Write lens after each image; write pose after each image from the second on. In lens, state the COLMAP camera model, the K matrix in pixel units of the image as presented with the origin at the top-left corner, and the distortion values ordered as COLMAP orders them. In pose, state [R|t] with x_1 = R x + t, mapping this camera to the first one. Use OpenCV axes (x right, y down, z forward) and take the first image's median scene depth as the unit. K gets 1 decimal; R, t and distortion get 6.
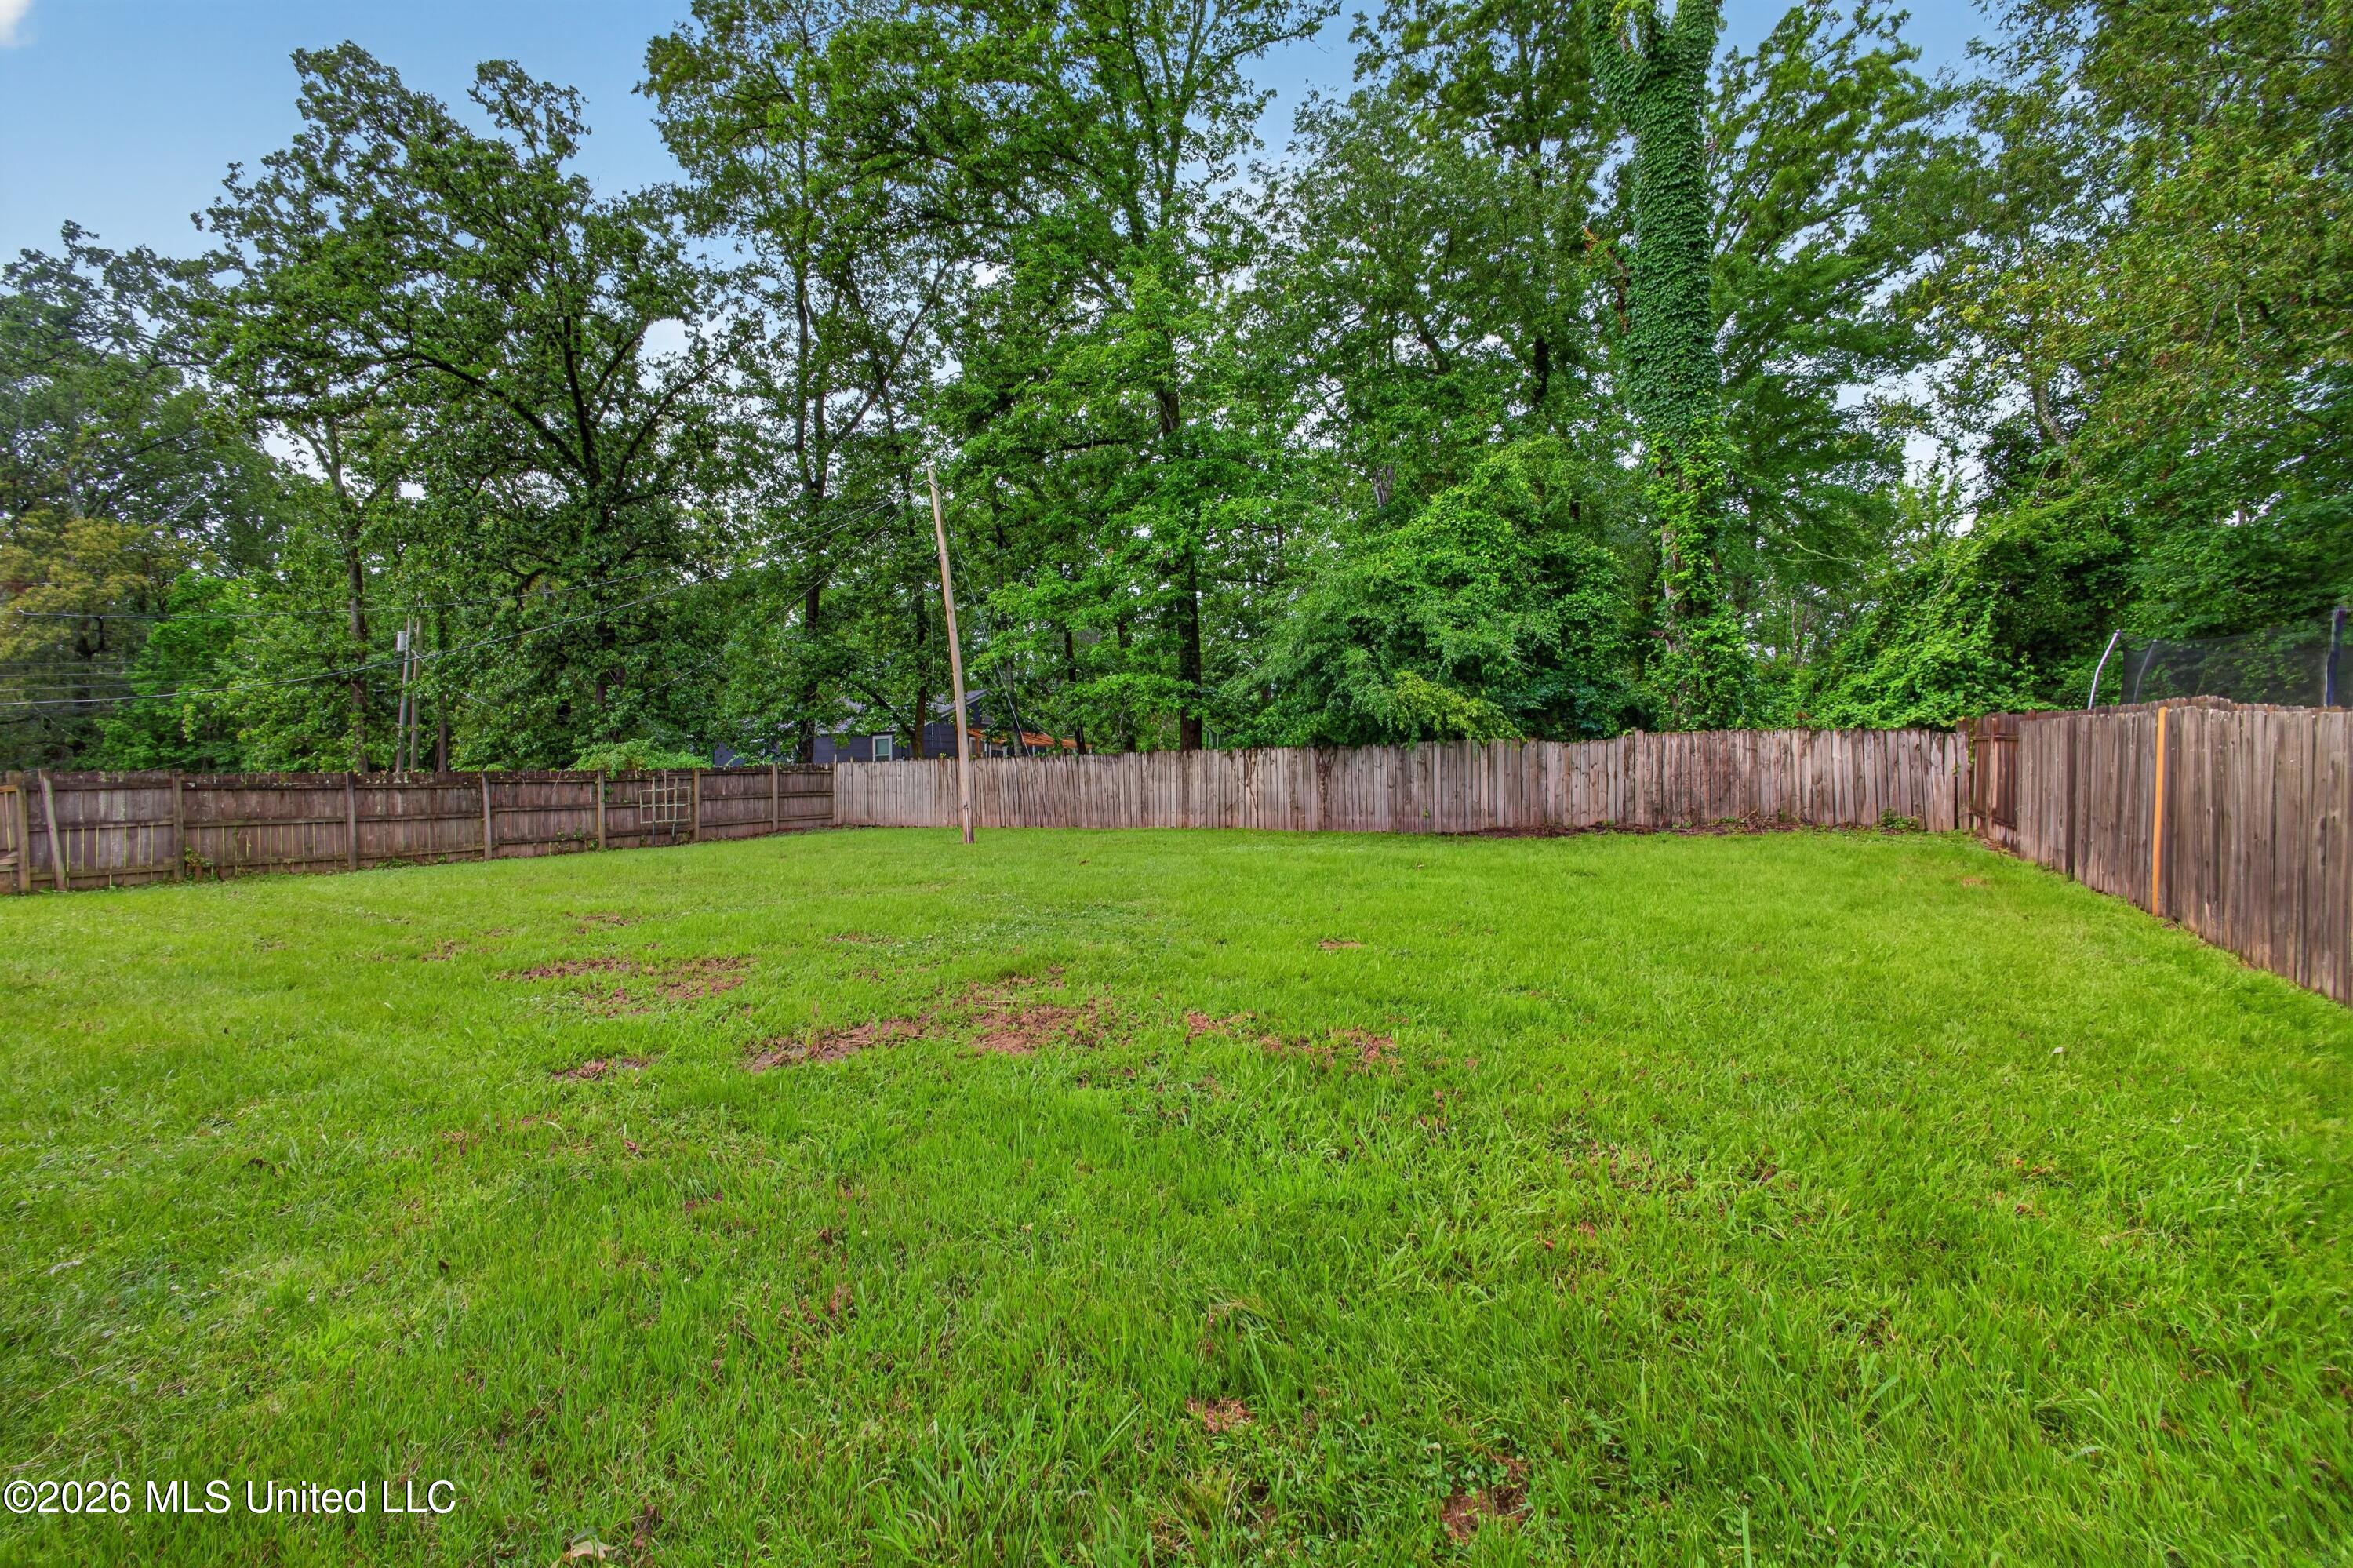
lens RADIAL K [[988.9, 0, 1176.5], [0, 988.9, 784.0], [0, 0, 1]] dist [-0.019656, 0.010343]
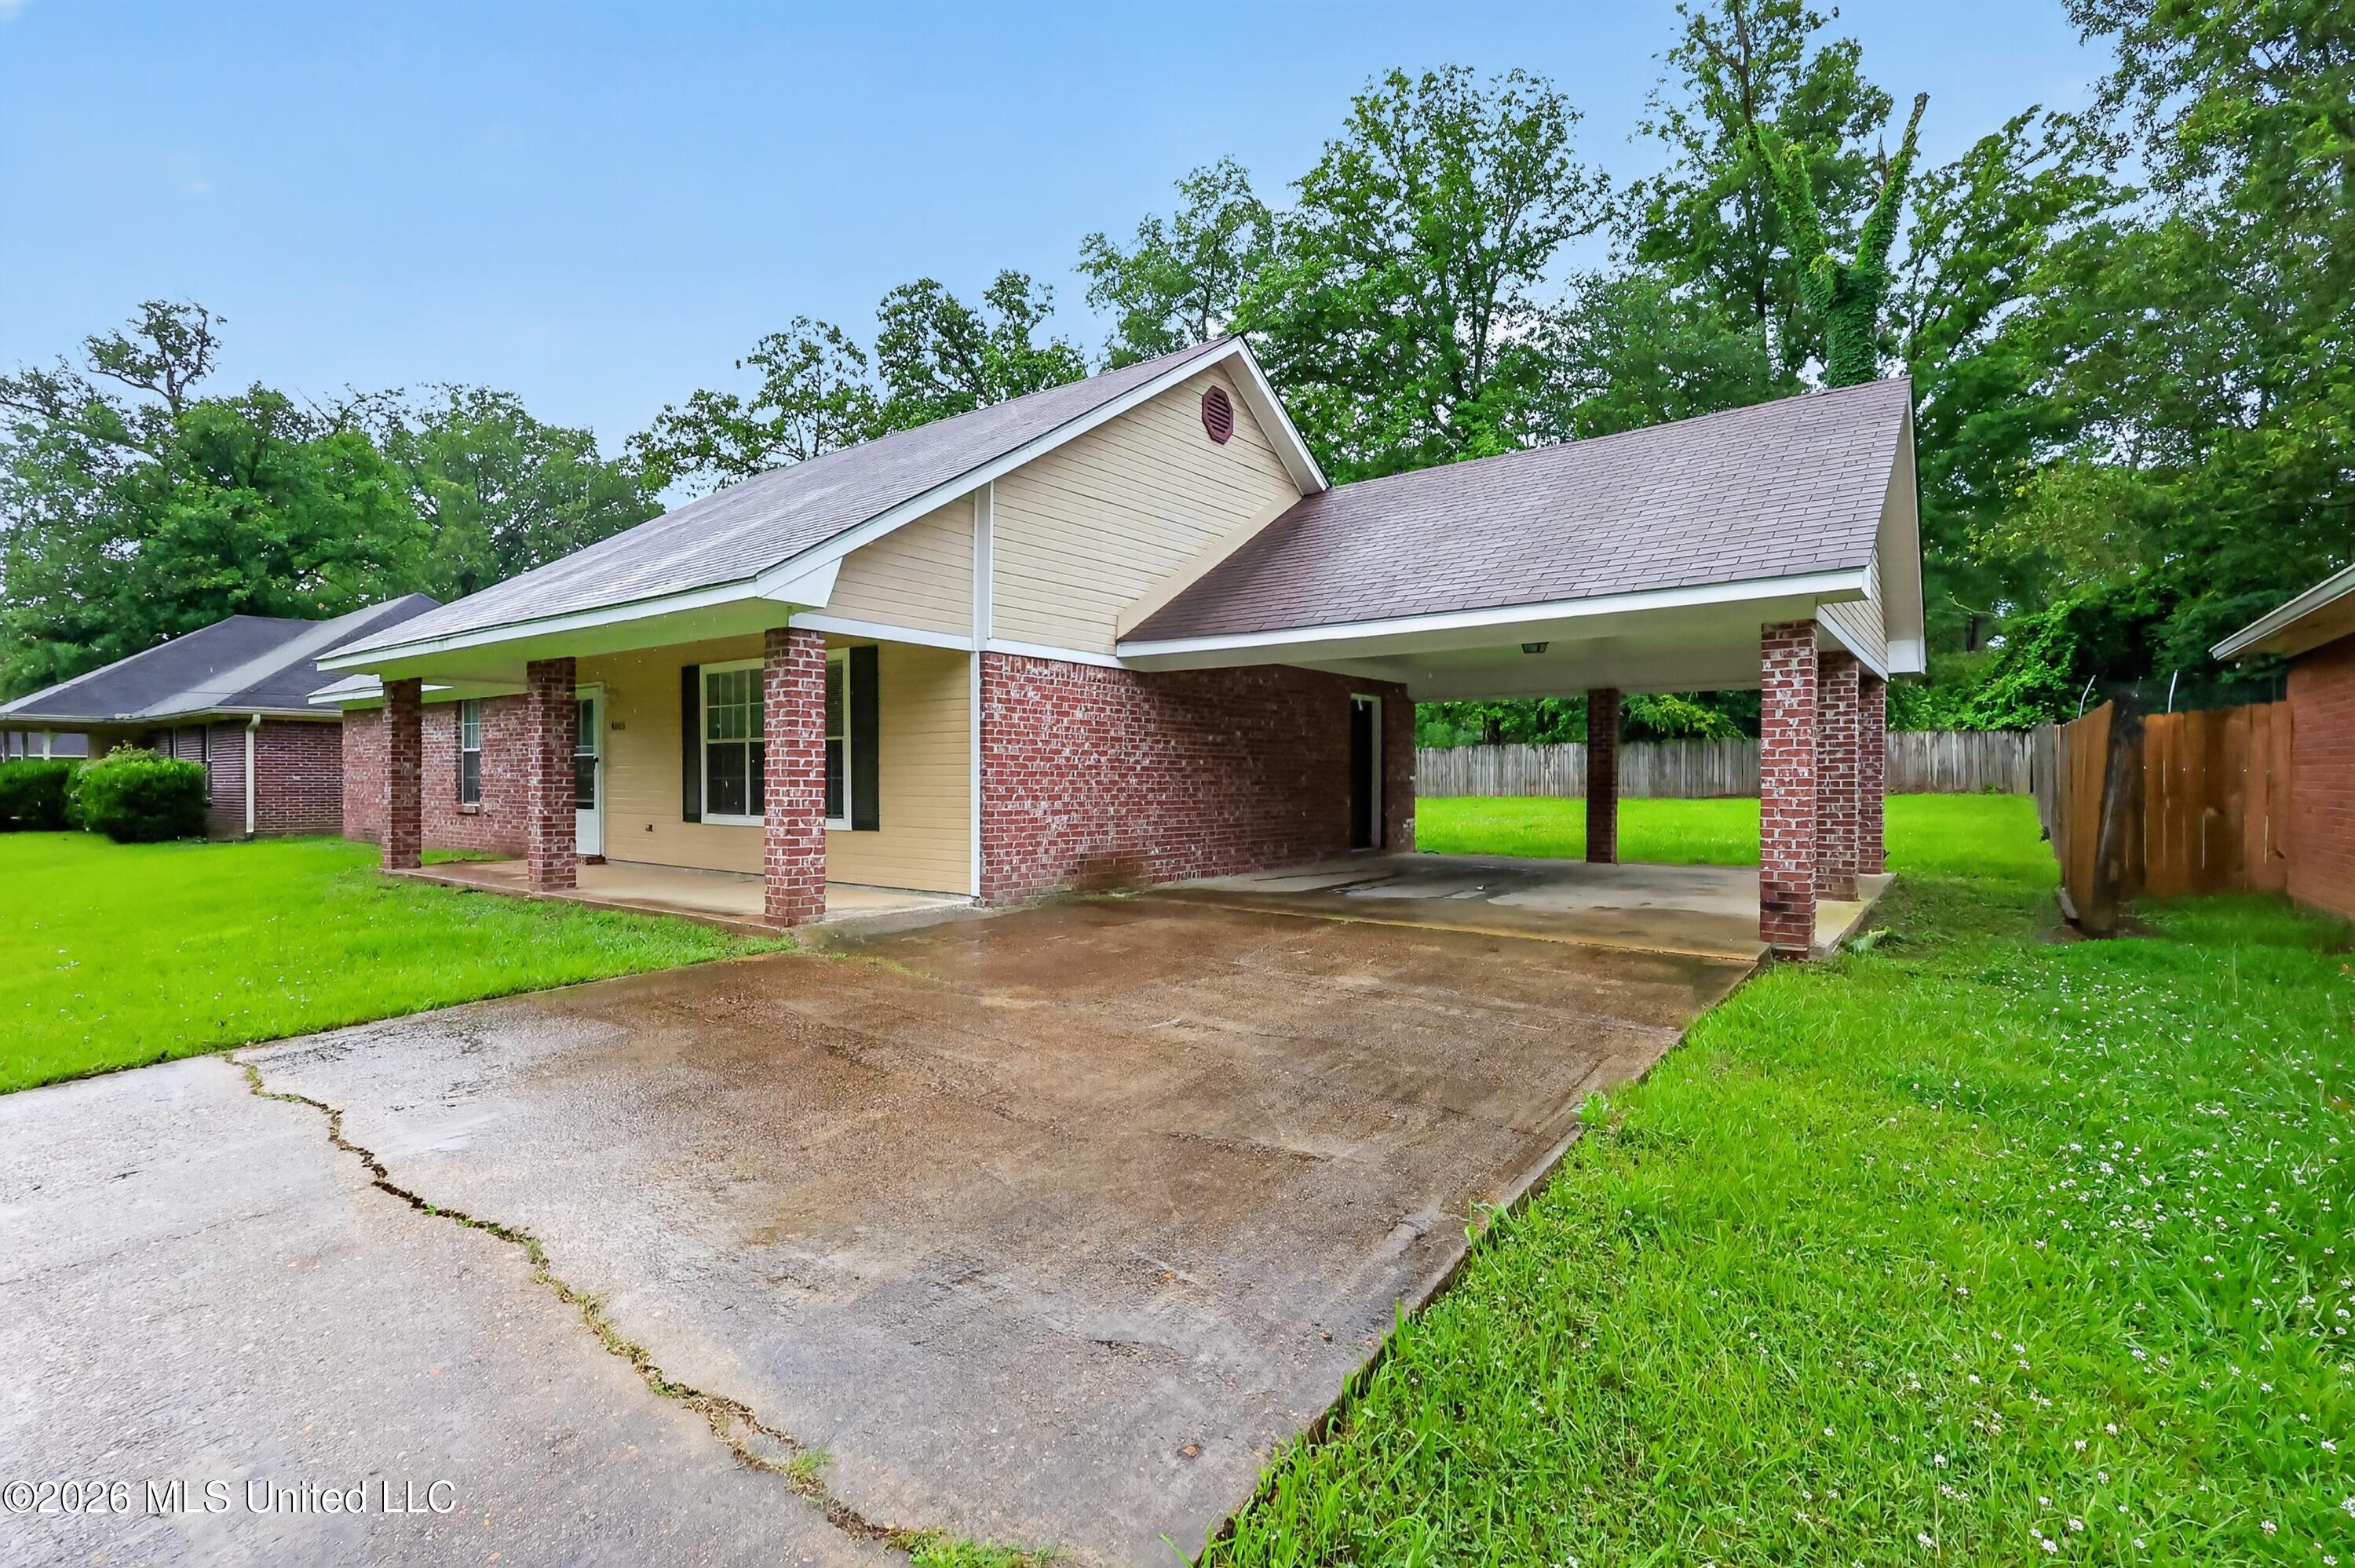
lens RADIAL K [[1098.6, 0, 1177.5], [0, 1098.6, 784.0], [0, 0, 1]] dist [0.002859, 0.000458]
pose [[0.989033, 0.003392, -0.147657, -0.288192], [-0.002665, 0.999983, 0.005126, 0.023914], [0.147672, -0.004677, 0.989025, -0.885244]]
